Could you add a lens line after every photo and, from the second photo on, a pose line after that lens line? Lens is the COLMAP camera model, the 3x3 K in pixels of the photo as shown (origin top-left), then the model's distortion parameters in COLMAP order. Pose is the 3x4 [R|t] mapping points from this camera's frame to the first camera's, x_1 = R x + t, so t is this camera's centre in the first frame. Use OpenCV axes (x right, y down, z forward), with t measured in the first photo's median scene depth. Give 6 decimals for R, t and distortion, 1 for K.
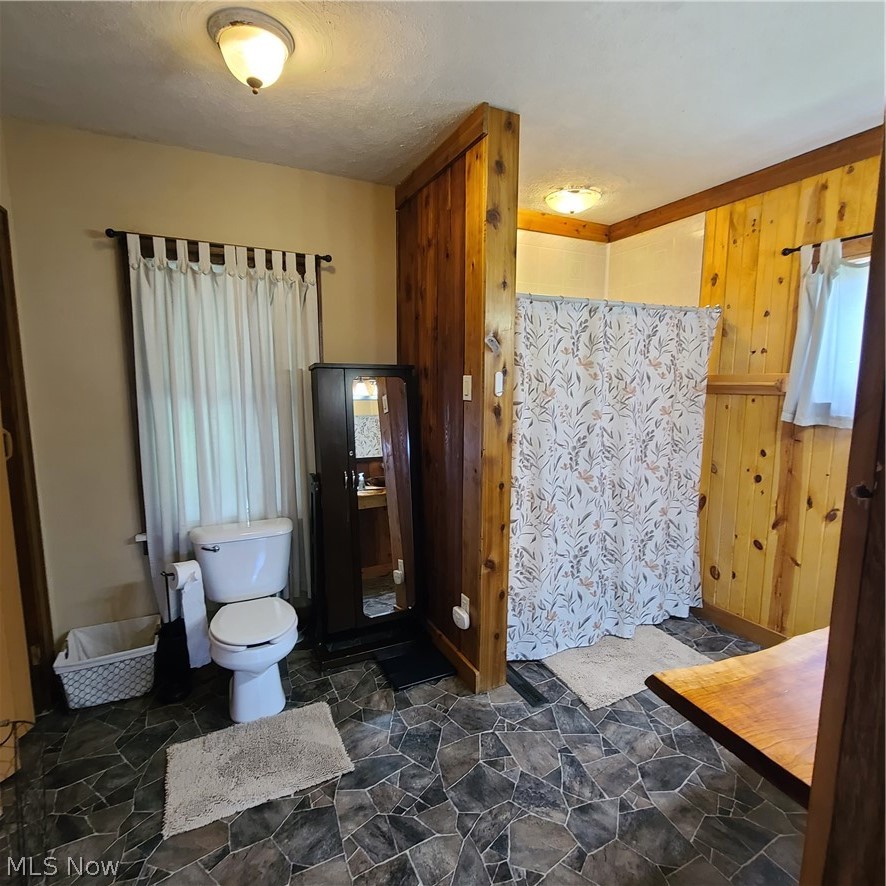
lens RADIAL K [[484.7, 0, 443.5], [0, 484.7, 444.7], [0, 0, 1]] dist [-0.002771, -0.001318]
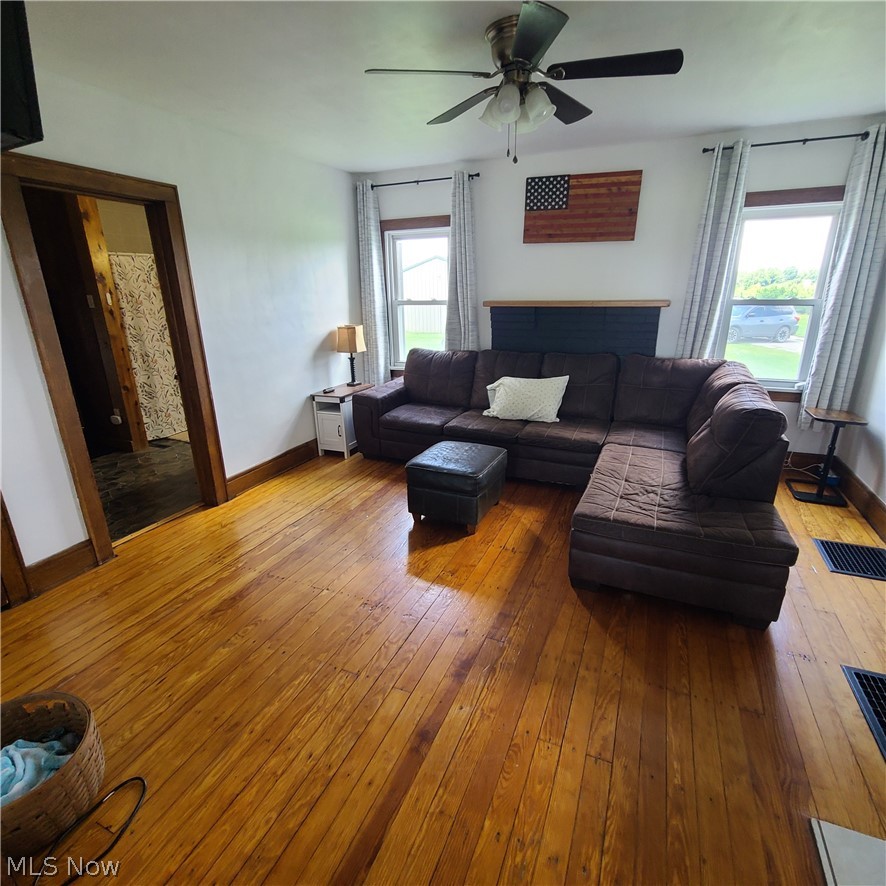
lens RADIAL K [[484.7, 0, 442.2], [0, 484.7, 448.2], [0, 0, 1]] dist [-0.002771, -0.001318]
pose [[0.766920, -0.218429, 0.603425, -0.163076], [0.106898, 0.970637, 0.215492, 0.181338], [-0.632776, -0.100760, 0.767751, -1.401912]]
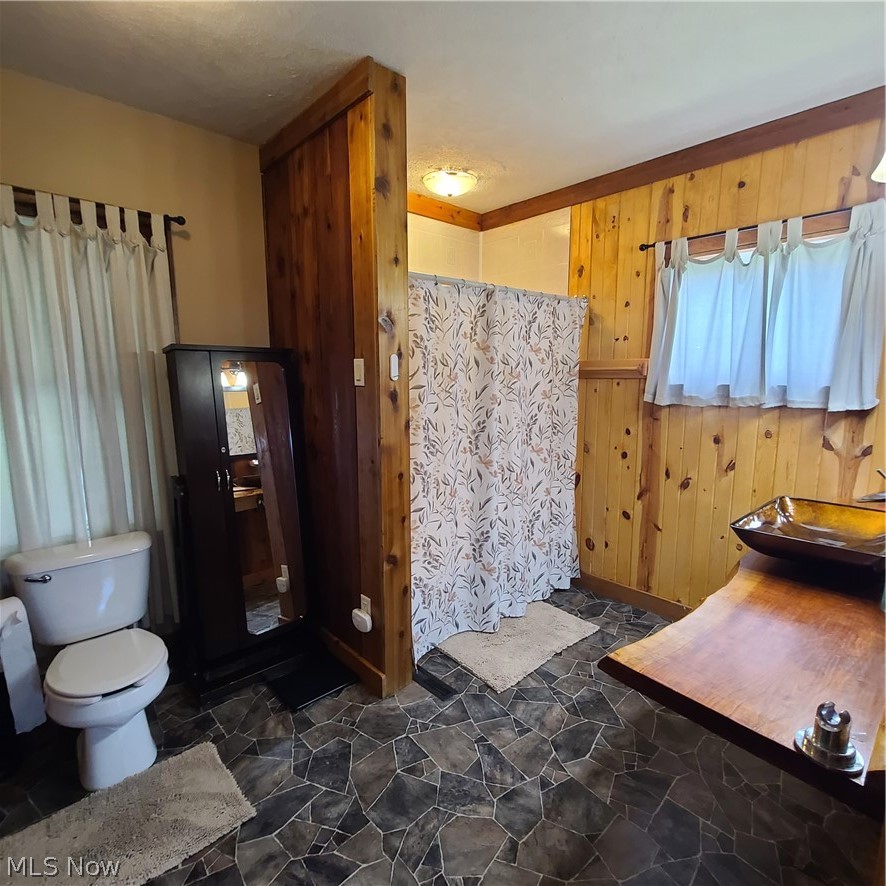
lens RADIAL K [[484.7, 0, 443.3], [0, 484.7, 445.3], [0, 0, 1]] dist [-0.002771, -0.001318]
pose [[0.960765, -0.046066, 0.273512, -0.052045], [0.041640, 0.998891, 0.021967, 0.007445], [-0.274220, -0.009716, 0.961618, 0.066067]]
